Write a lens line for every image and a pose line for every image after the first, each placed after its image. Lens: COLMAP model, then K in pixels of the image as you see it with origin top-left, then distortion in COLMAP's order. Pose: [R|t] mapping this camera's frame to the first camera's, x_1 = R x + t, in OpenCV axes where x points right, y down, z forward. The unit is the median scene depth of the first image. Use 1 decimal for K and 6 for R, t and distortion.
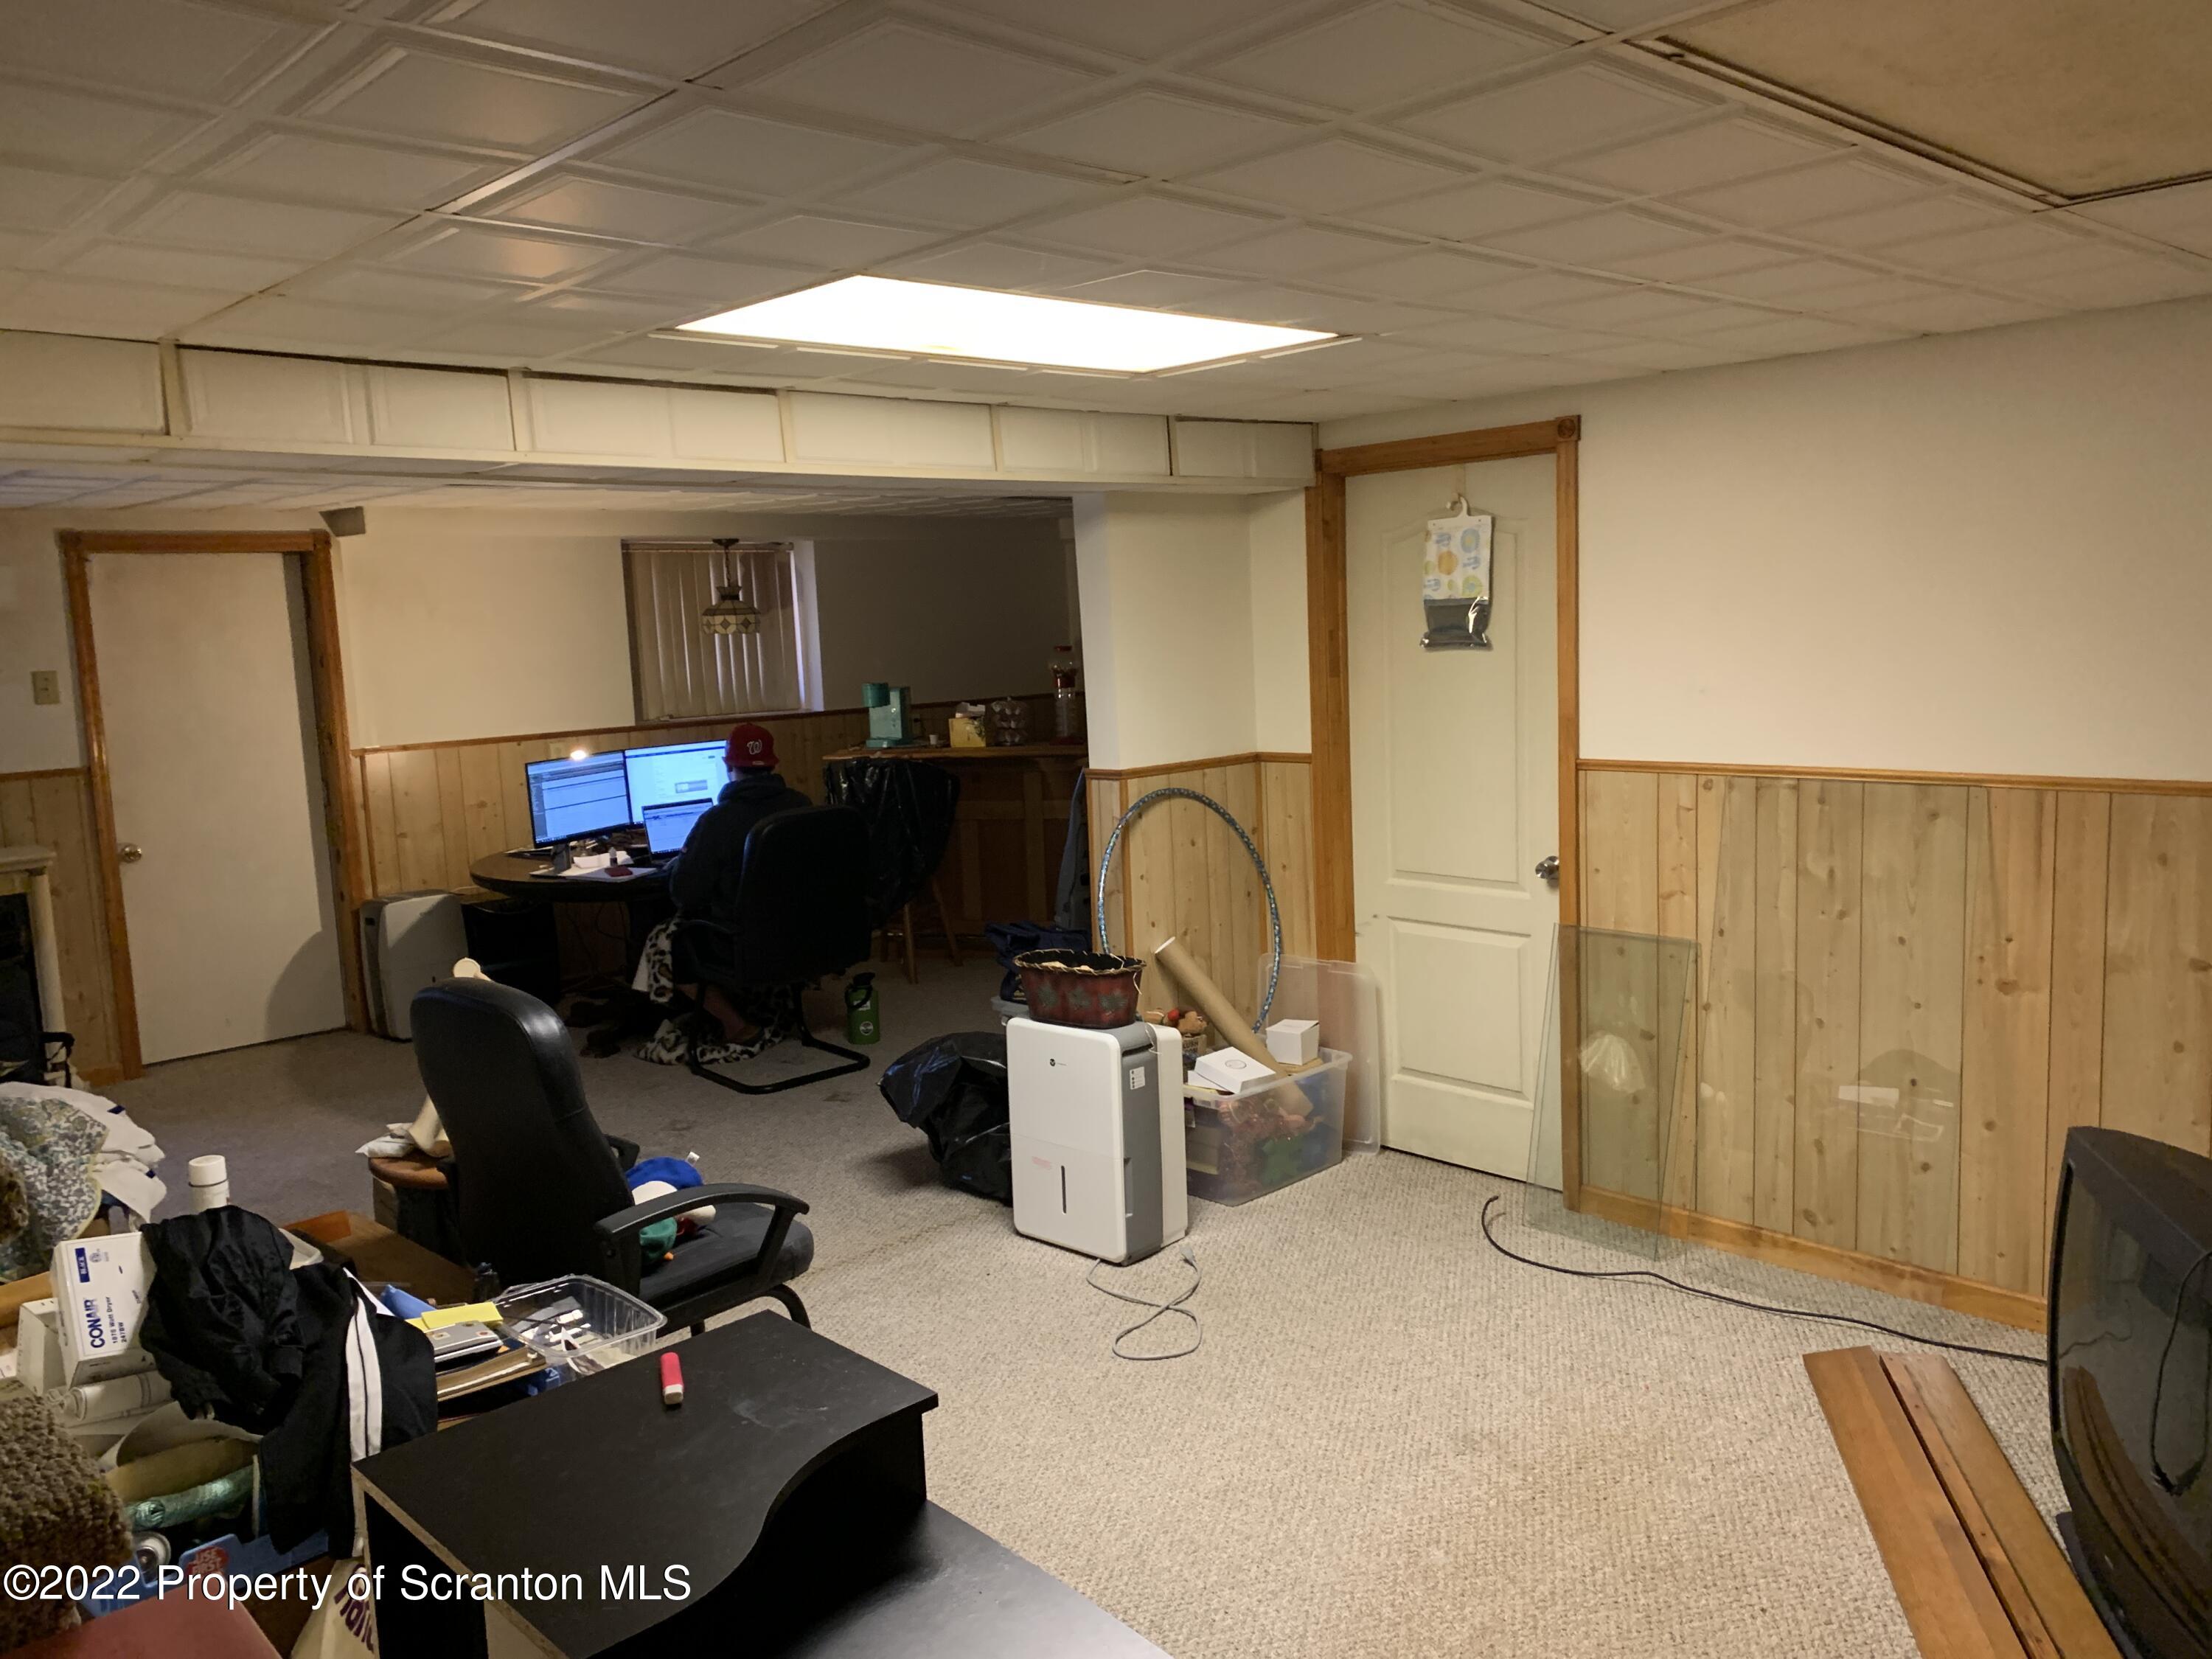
lens RADIAL K [[1689.9, 0, 1106.0], [0, 1689.9, 829.5], [0, 0, 1]] dist [0.114722, -0.242503]
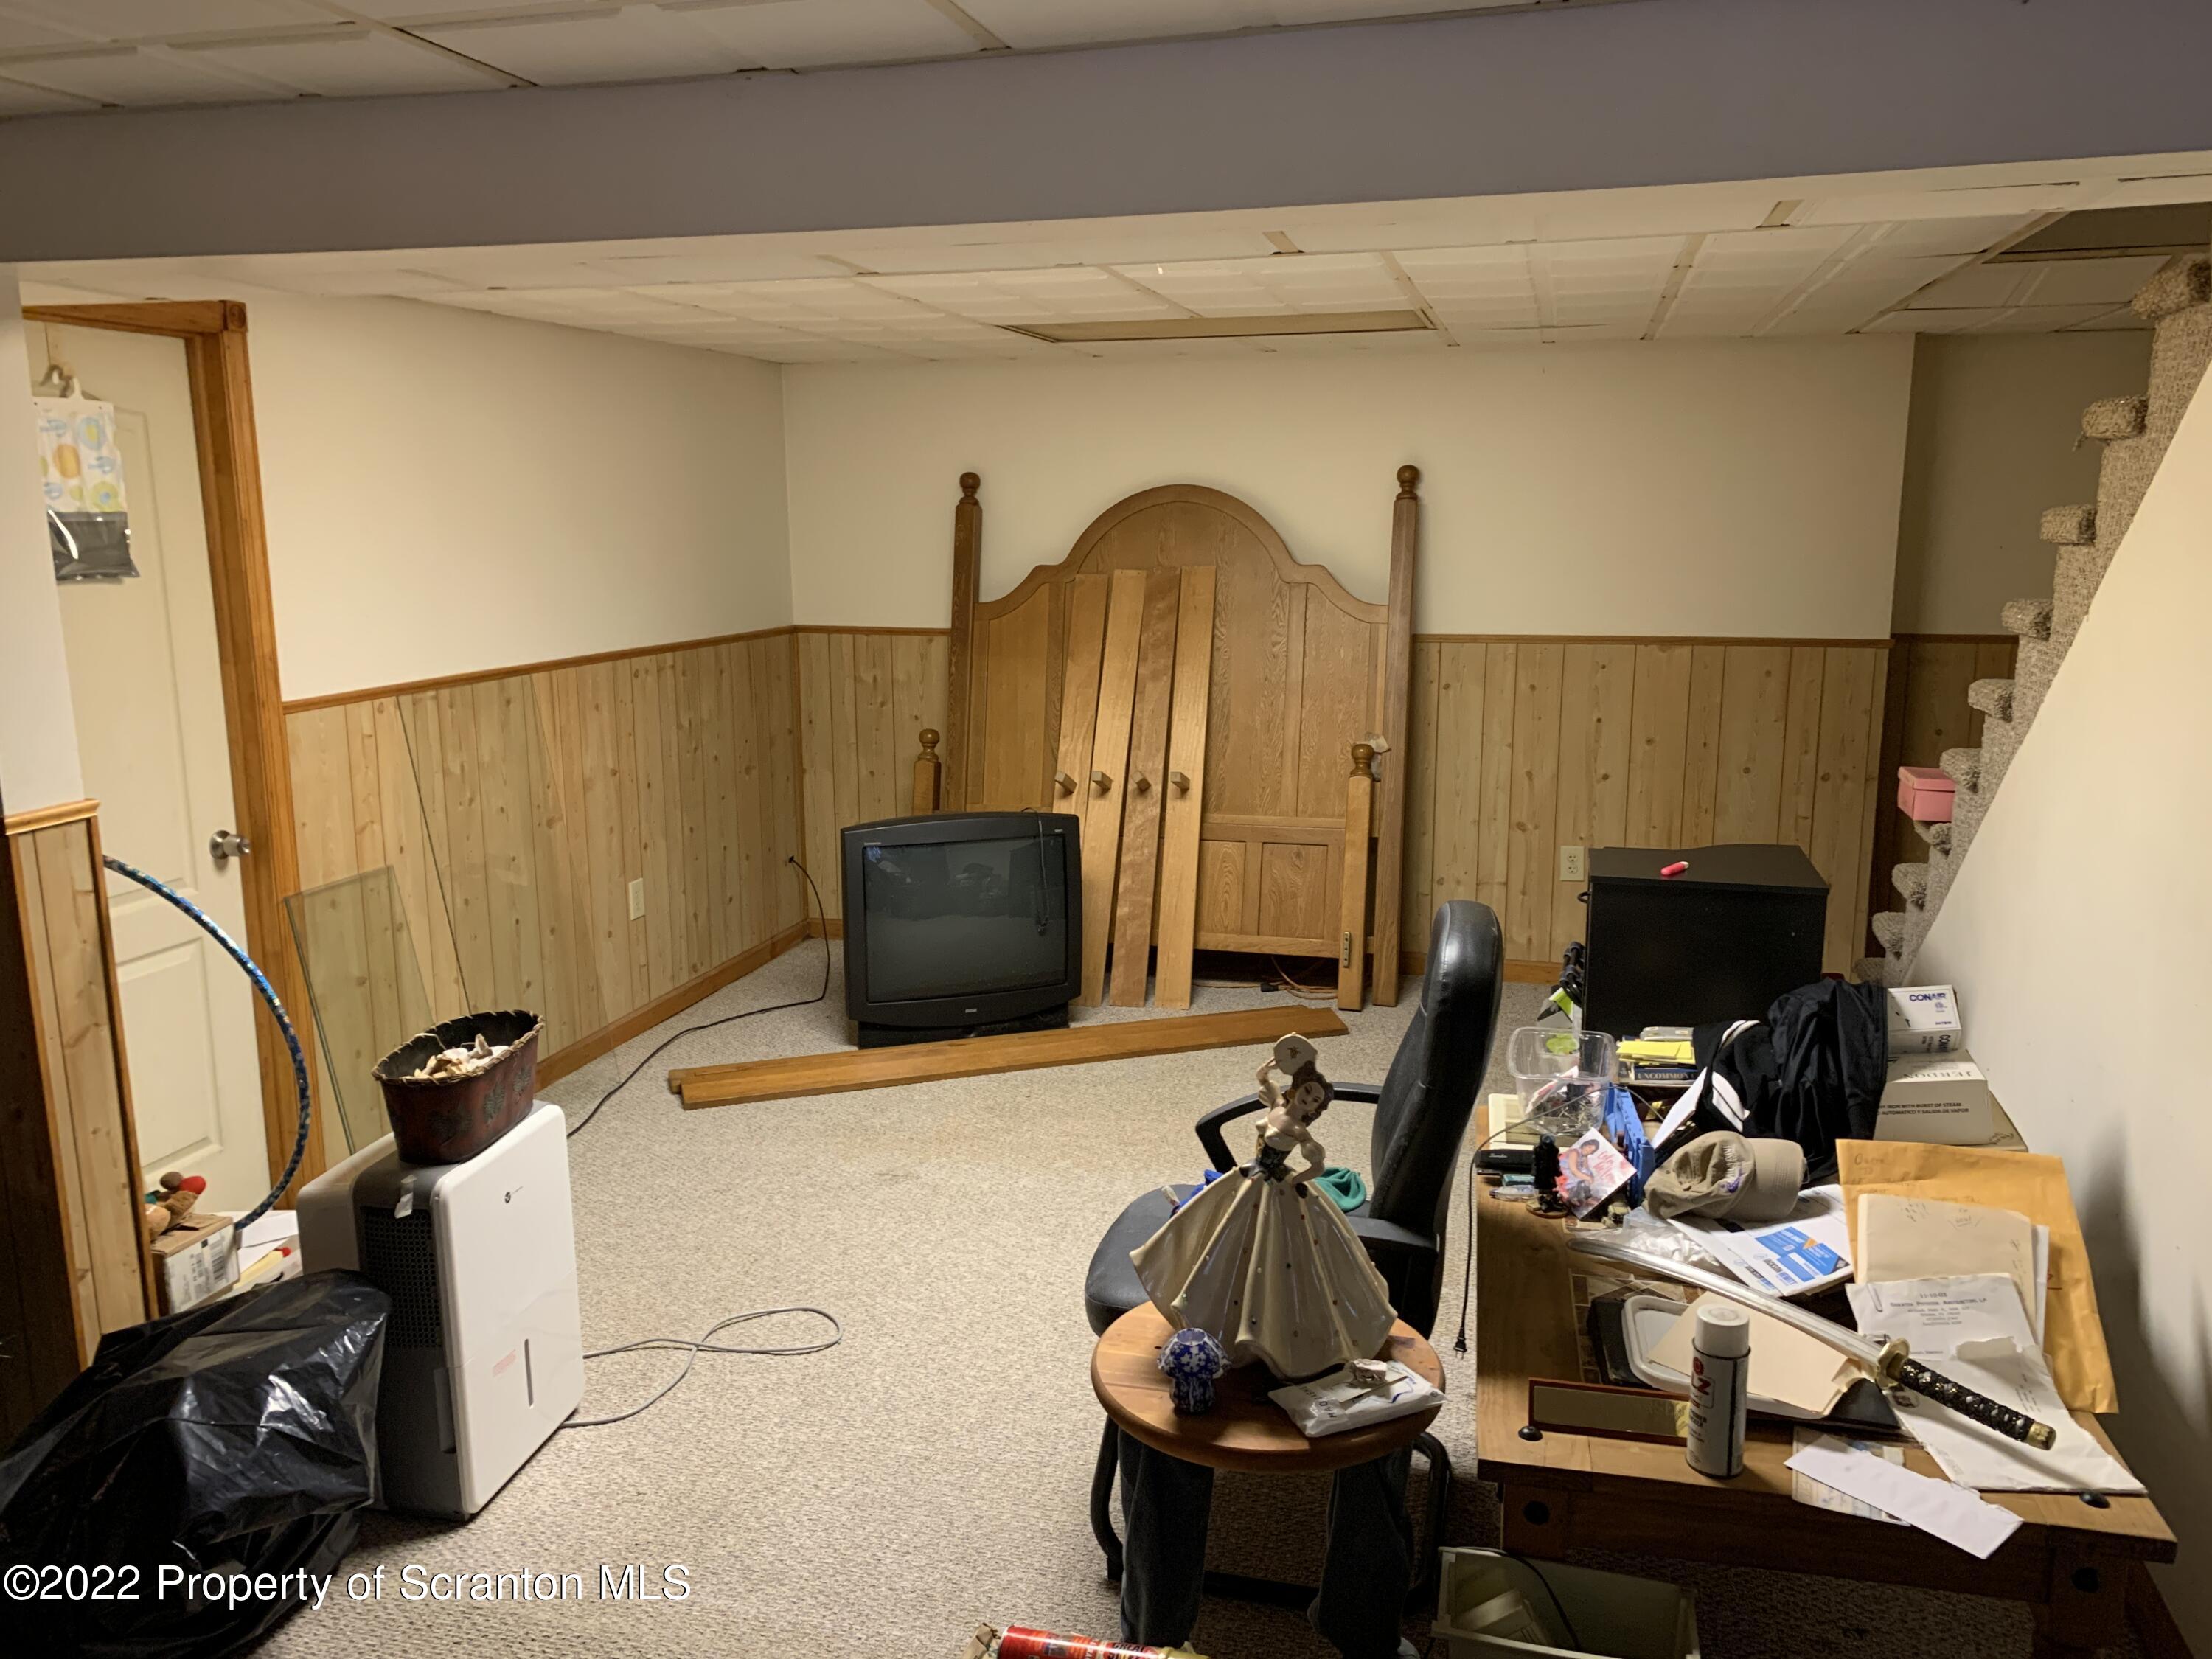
lens RADIAL K [[1689.9, 0, 1106.0], [0, 1689.9, 829.5], [0, 0, 1]] dist [0.114722, -0.242503]
pose [[-0.534023, -0.107841, 0.838564, -0.708955], [0.139565, 0.966981, 0.213235, -0.109012], [-0.833871, 0.230907, -0.501339, 1.136008]]
